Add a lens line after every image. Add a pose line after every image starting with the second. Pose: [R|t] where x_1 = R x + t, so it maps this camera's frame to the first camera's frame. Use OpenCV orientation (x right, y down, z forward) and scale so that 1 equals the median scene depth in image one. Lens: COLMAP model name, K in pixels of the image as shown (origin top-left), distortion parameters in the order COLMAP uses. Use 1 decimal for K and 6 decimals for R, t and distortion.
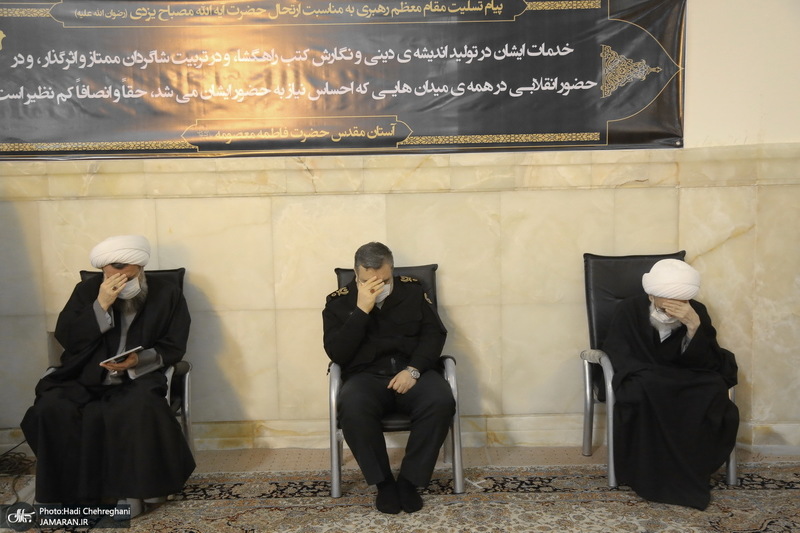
lens RADIAL K [[919.6, 0, 400.1], [0, 919.6, 266.3], [0, 0, 1]] dist [0.033125, 0.000000]
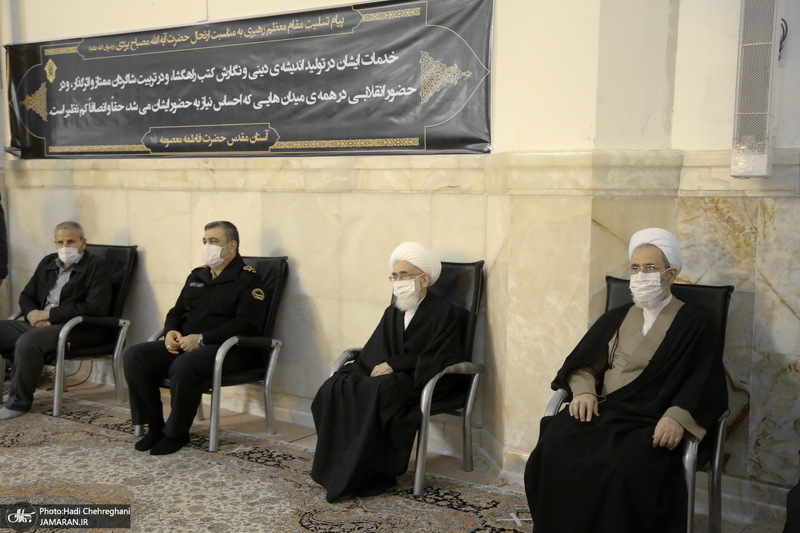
lens RADIAL K [[1043.4, 0, 399.9], [0, 1043.4, 266.2], [0, 0, 1]] dist [0.041580, 0.000000]
pose [[0.791947, 0.073604, -0.606137, 0.917036], [-0.074540, 0.996937, 0.023669, -0.030705], [0.606023, 0.026437, 0.795008, 0.082627]]
